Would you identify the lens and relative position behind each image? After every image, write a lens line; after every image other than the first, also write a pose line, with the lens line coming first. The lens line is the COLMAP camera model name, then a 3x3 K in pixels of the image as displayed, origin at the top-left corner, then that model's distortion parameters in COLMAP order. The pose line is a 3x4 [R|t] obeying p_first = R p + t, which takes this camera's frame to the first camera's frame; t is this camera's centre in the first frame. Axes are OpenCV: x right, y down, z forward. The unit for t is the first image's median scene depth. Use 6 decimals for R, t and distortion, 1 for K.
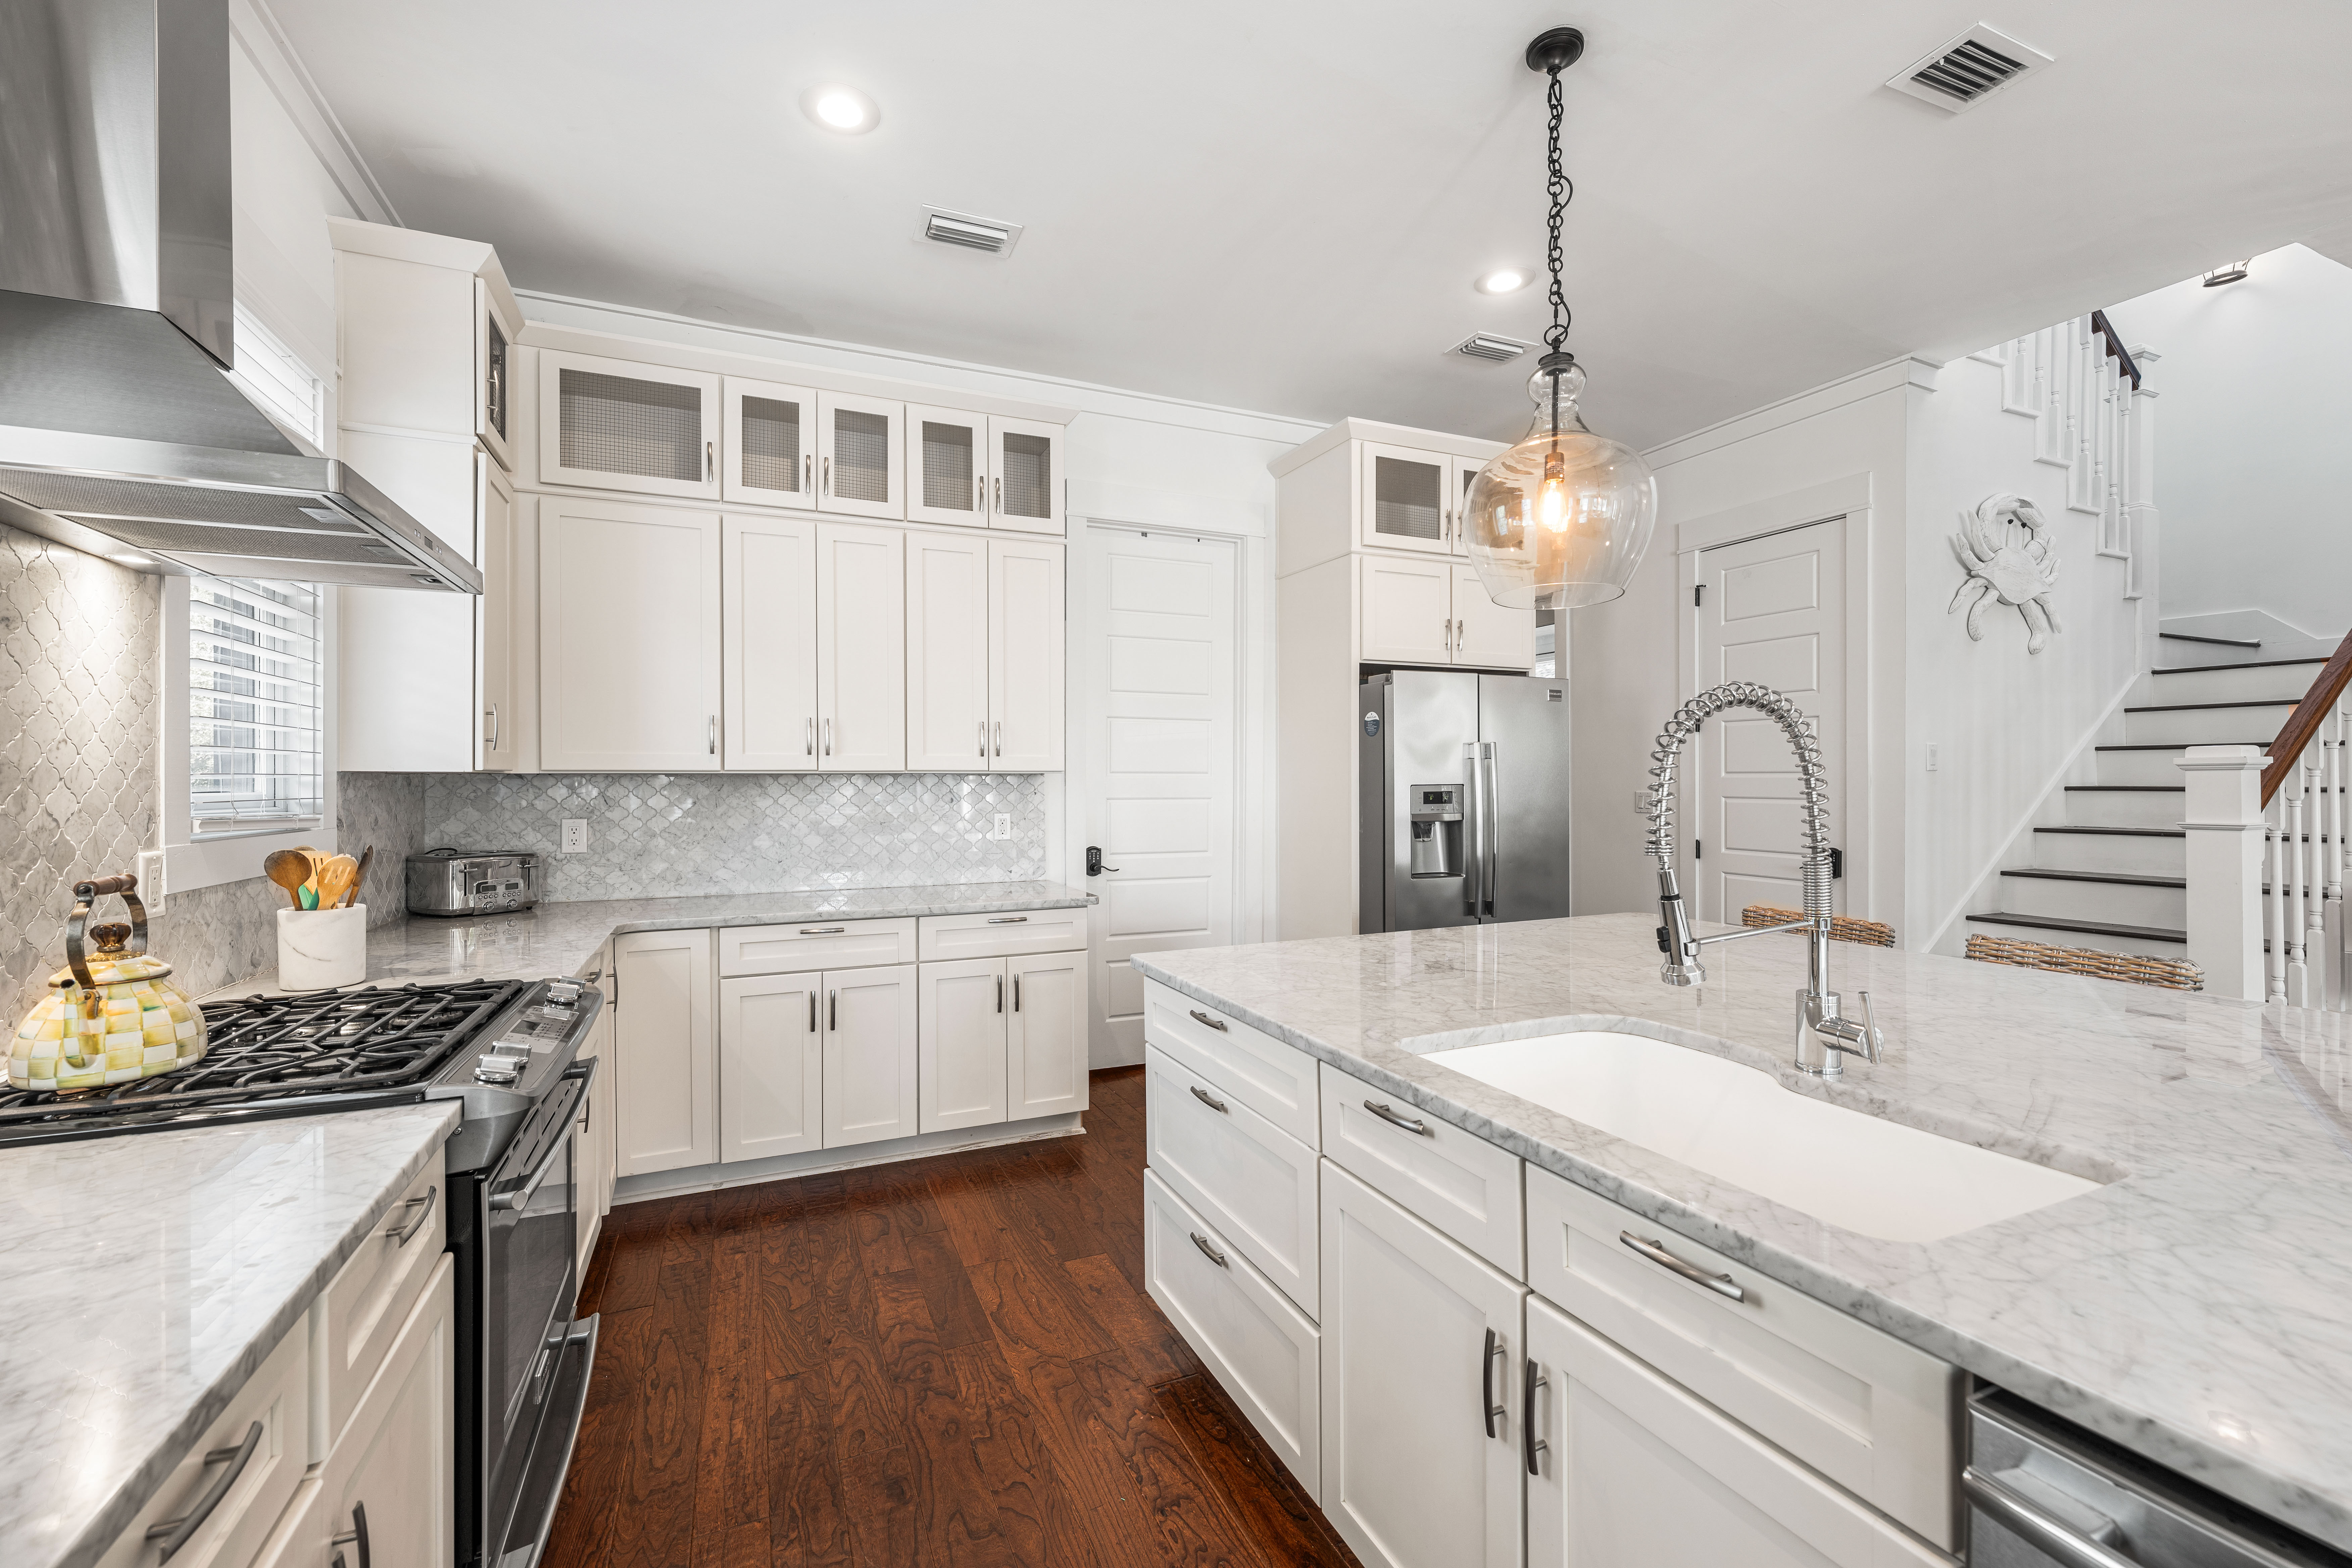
lens RADIAL K [[933.1, 0, 1123.4], [0, 933.1, 781.2], [0, 0, 1]] dist [-0.001208, -0.000035]
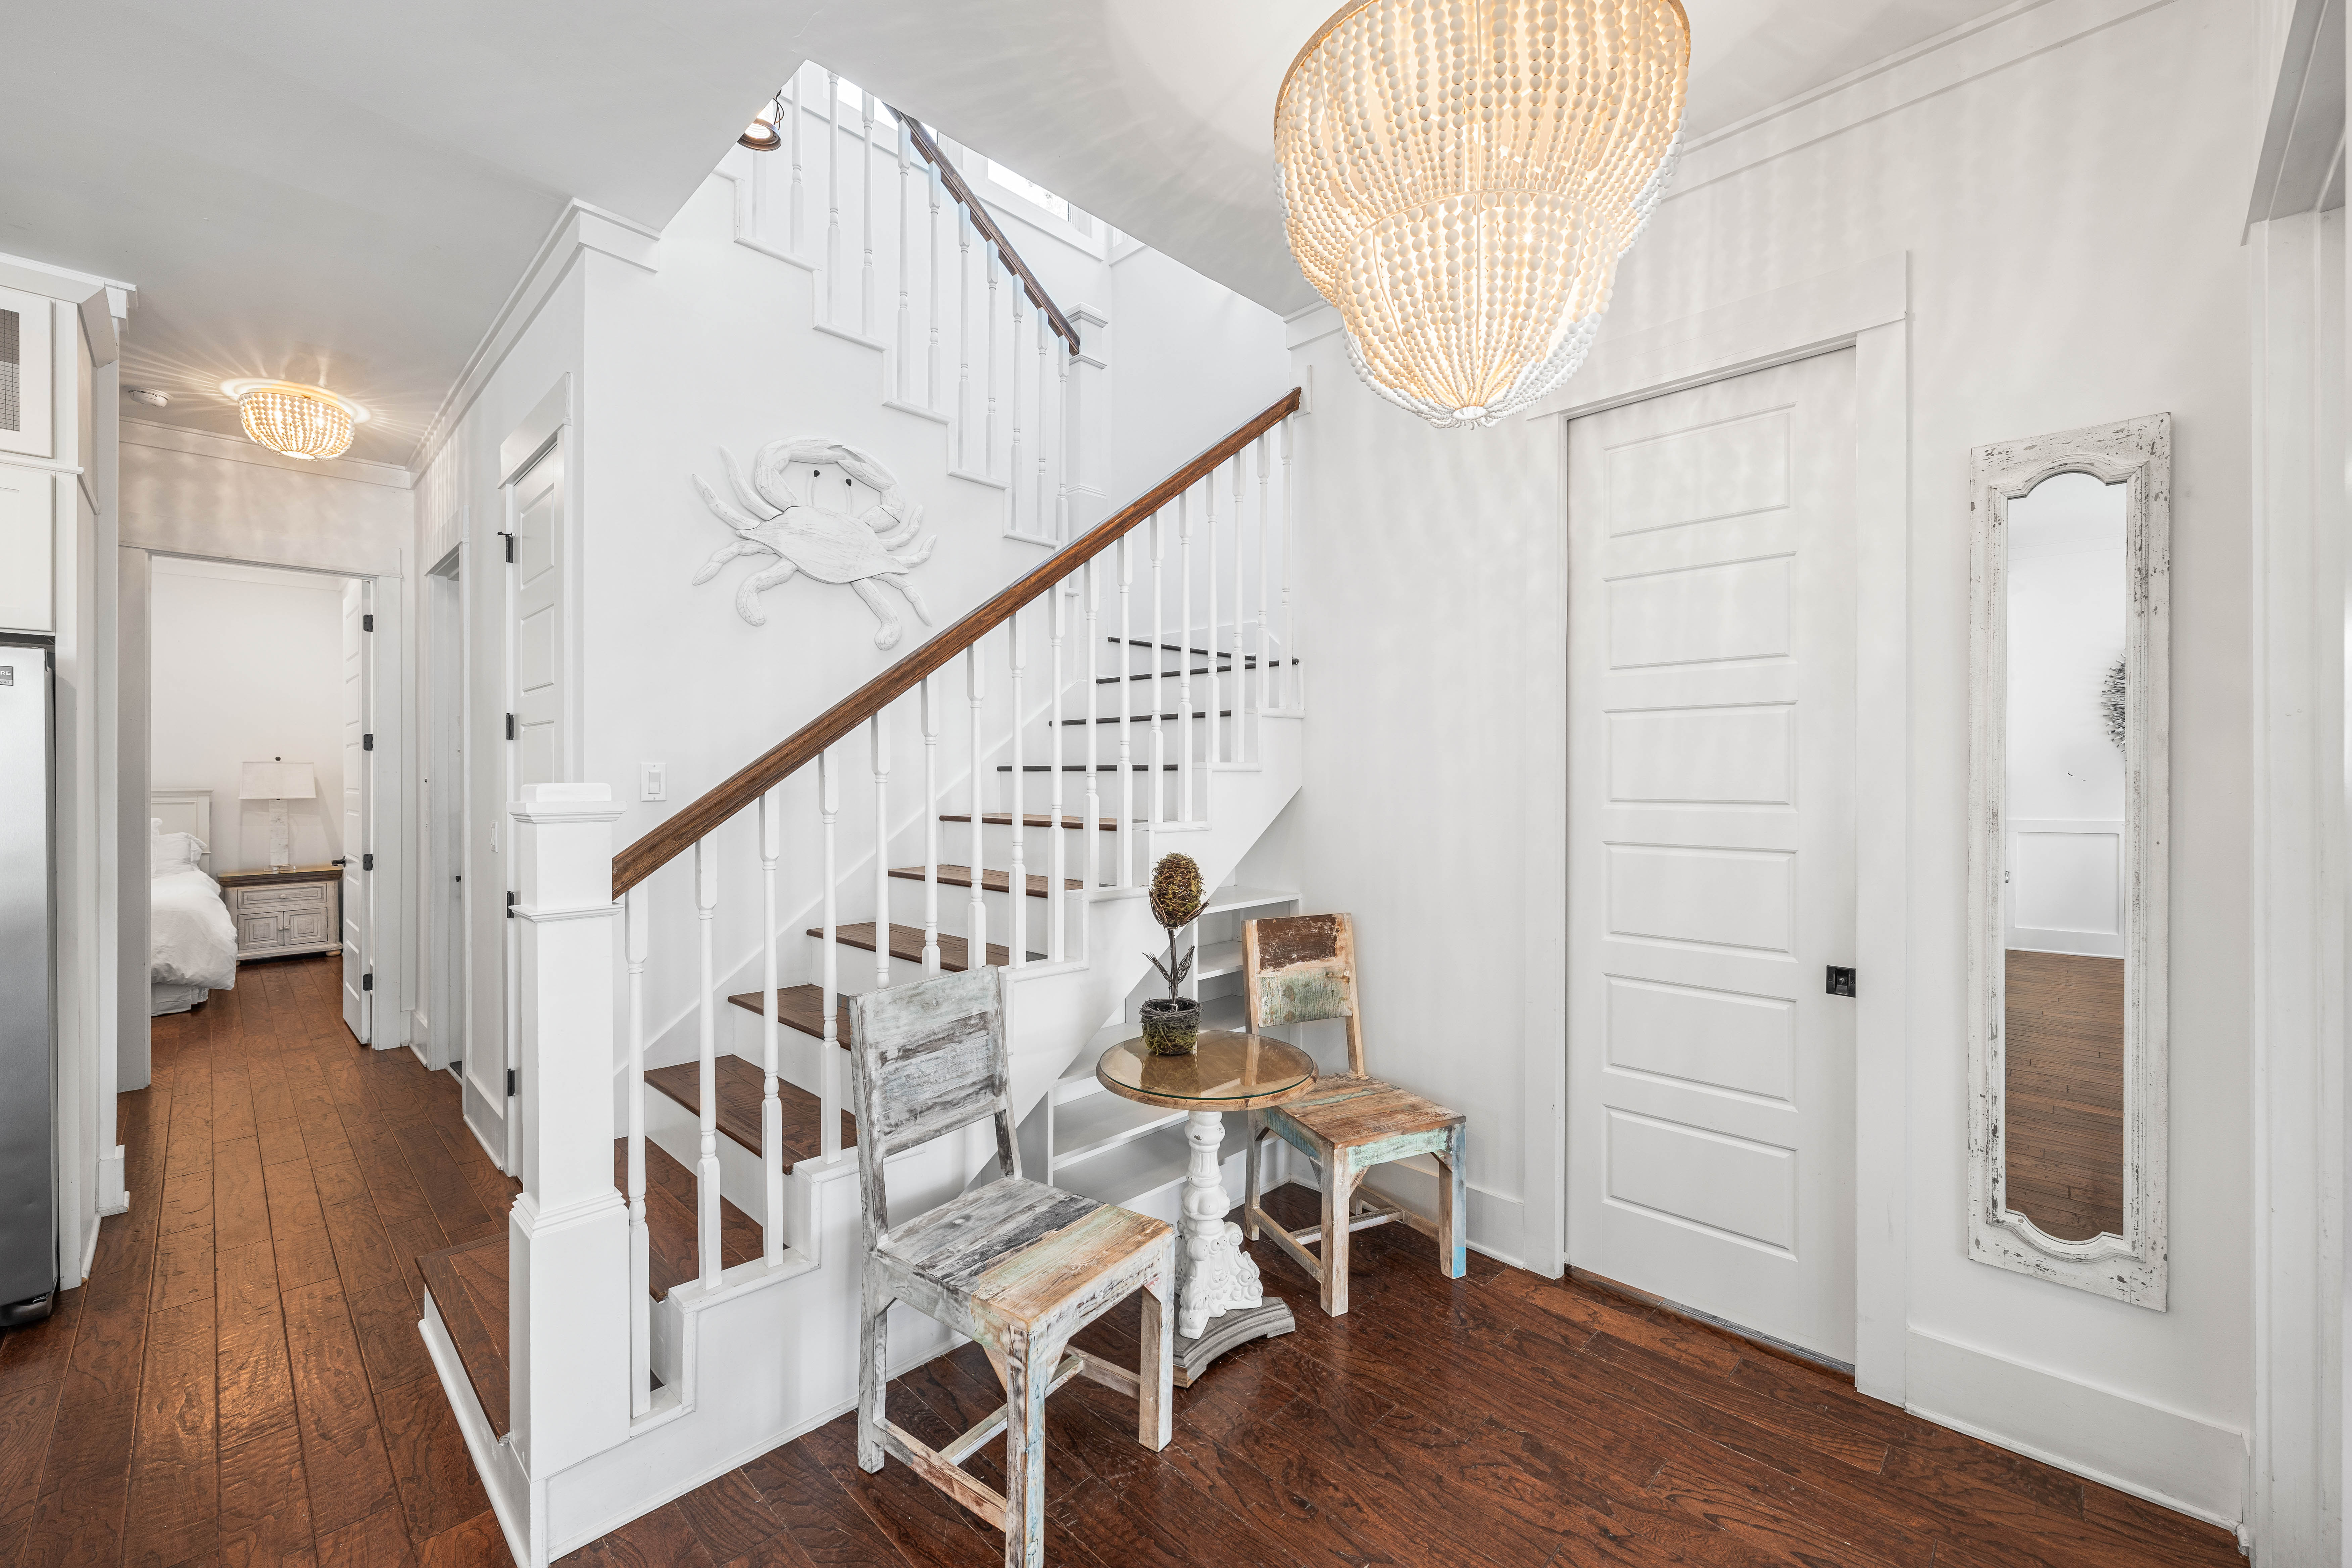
lens RADIAL K [[933.1, 0, 1099.3], [0, 933.1, 780.3], [0, 0, 1]] dist [-0.001208, -0.000035]
pose [[0.932526, 0.002504, 0.361093, 1.008087], [-0.002831, 0.999996, 0.000376, -0.031887], [-0.361091, -0.001373, 0.932530, 0.231407]]
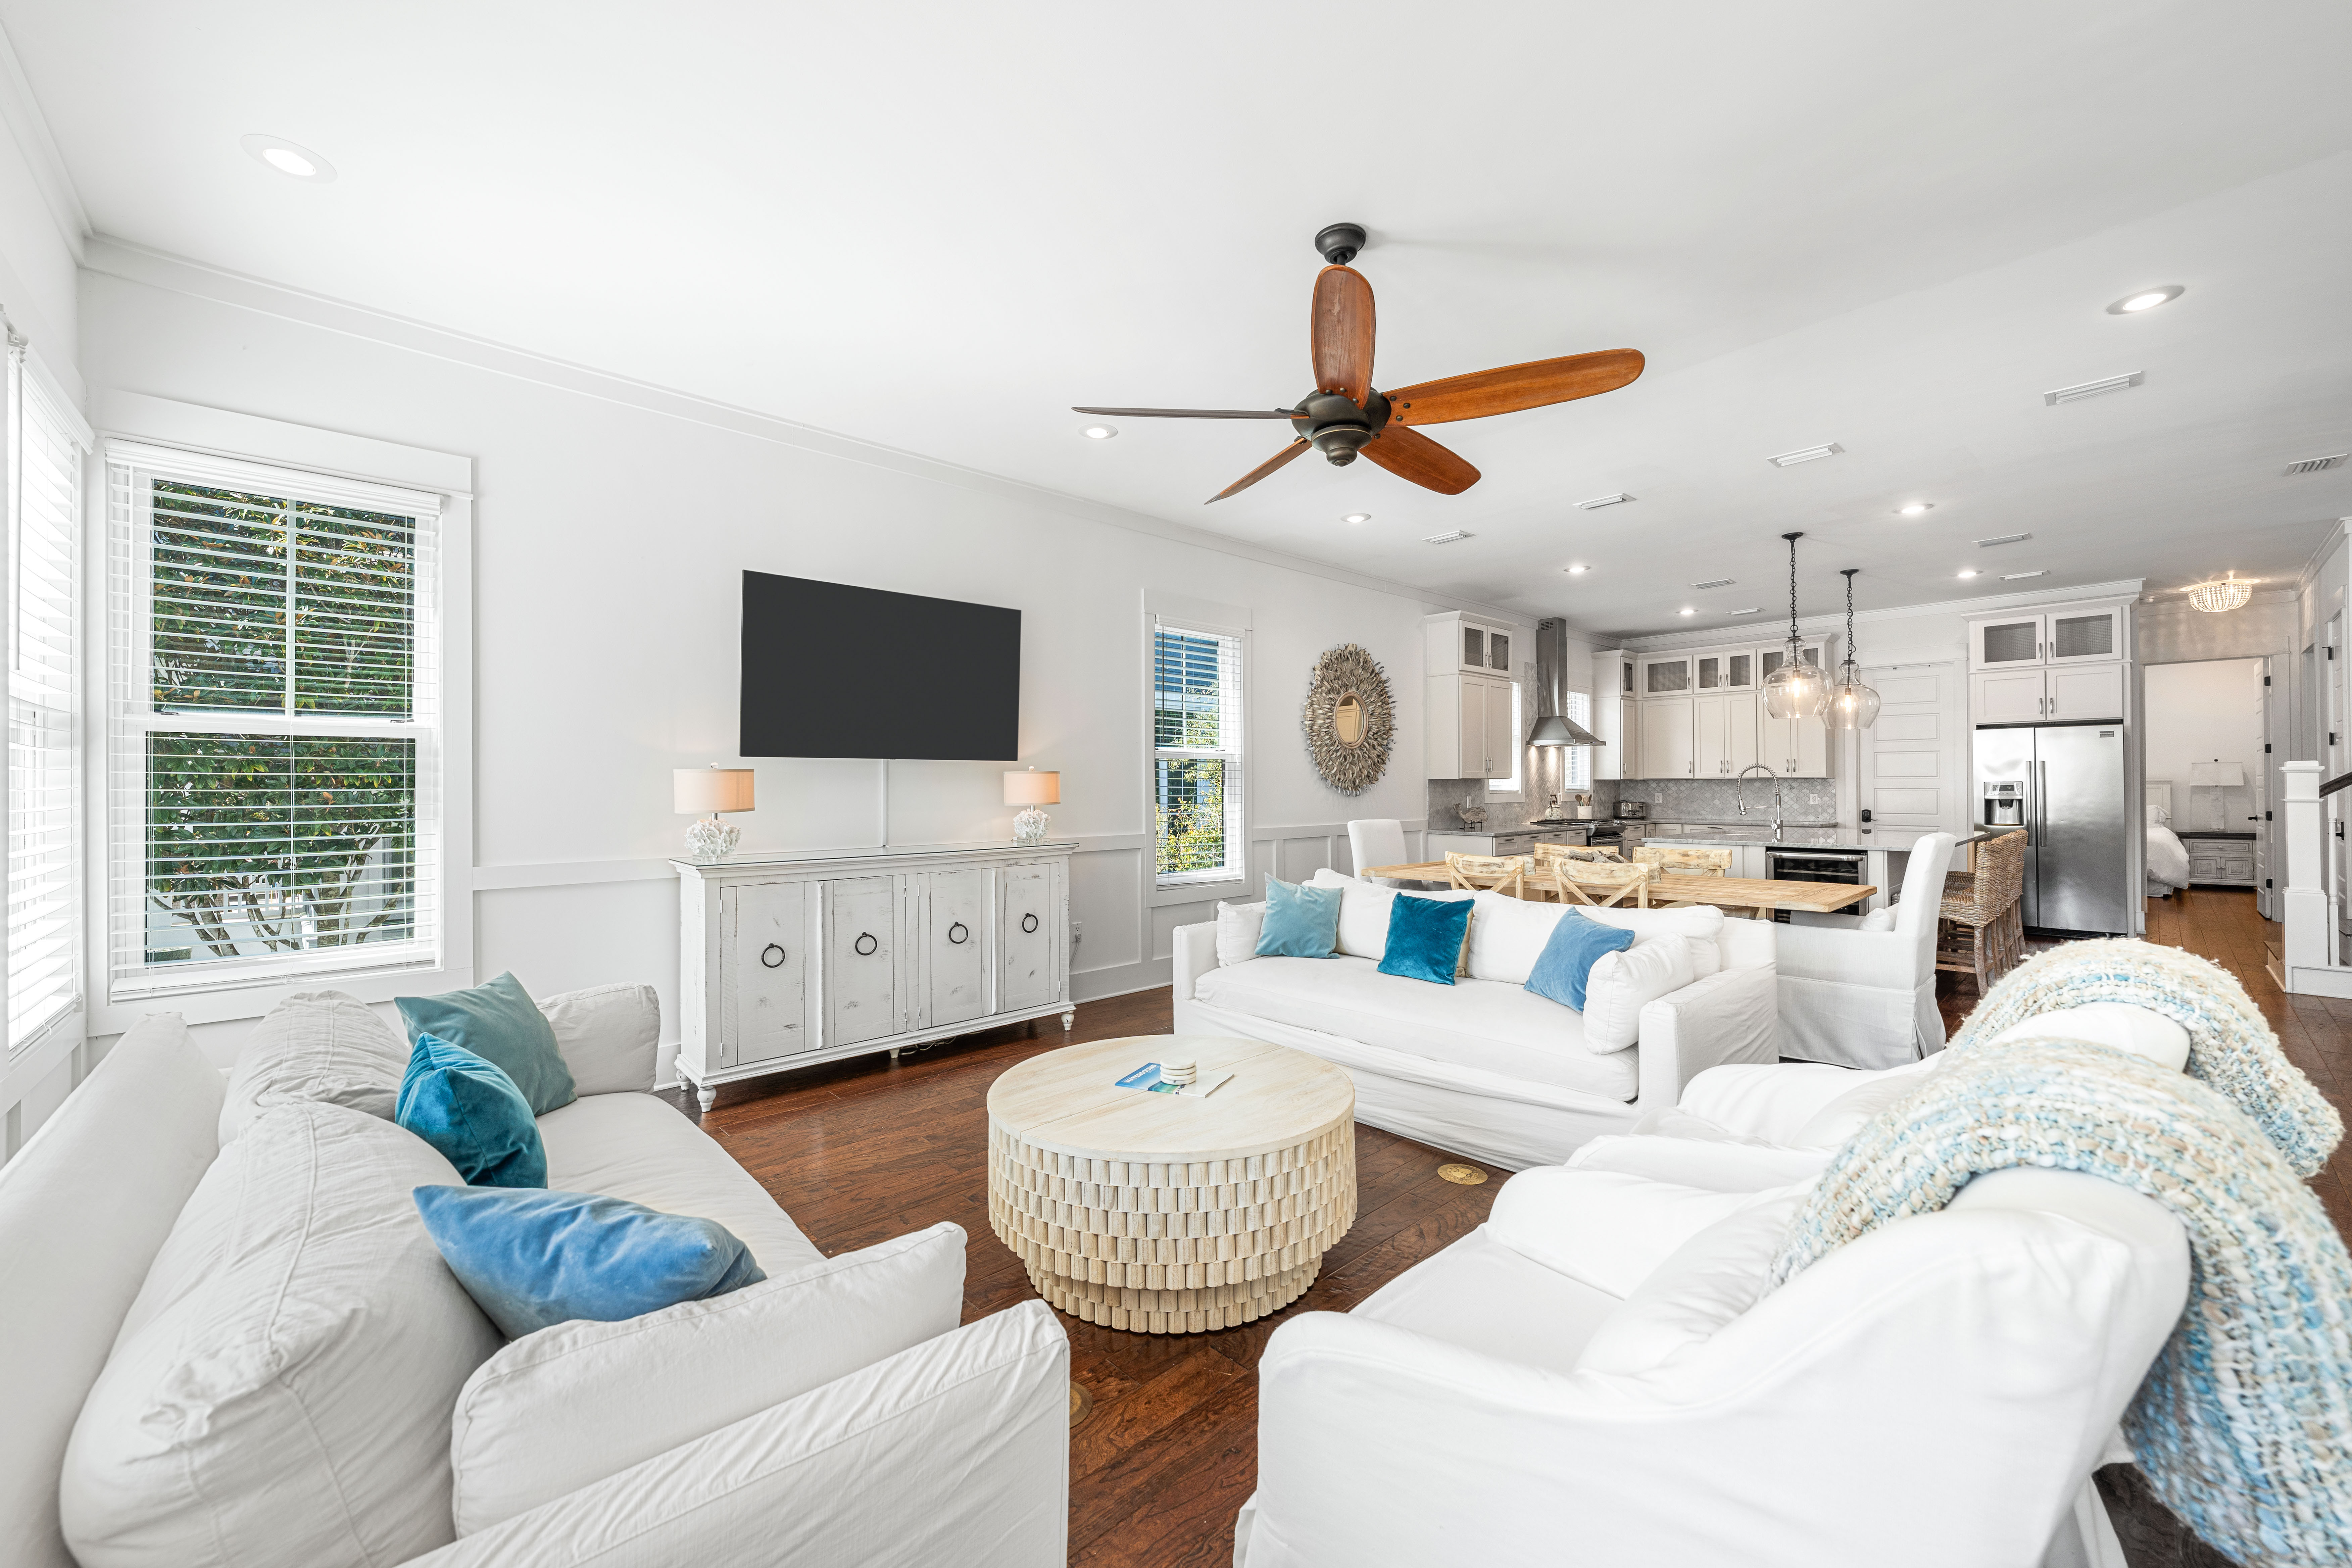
lens RADIAL K [[901.6, 0, 1218.0], [0, 901.6, 778.1], [0, 0, 1]] dist [-0.001369, -0.000141]
pose [[0.364928, -0.007465, -0.931006, 1.677392], [0.000744, 0.999970, -0.007727, 0.009748], [0.931035, 0.002127, 0.364923, -1.491762]]
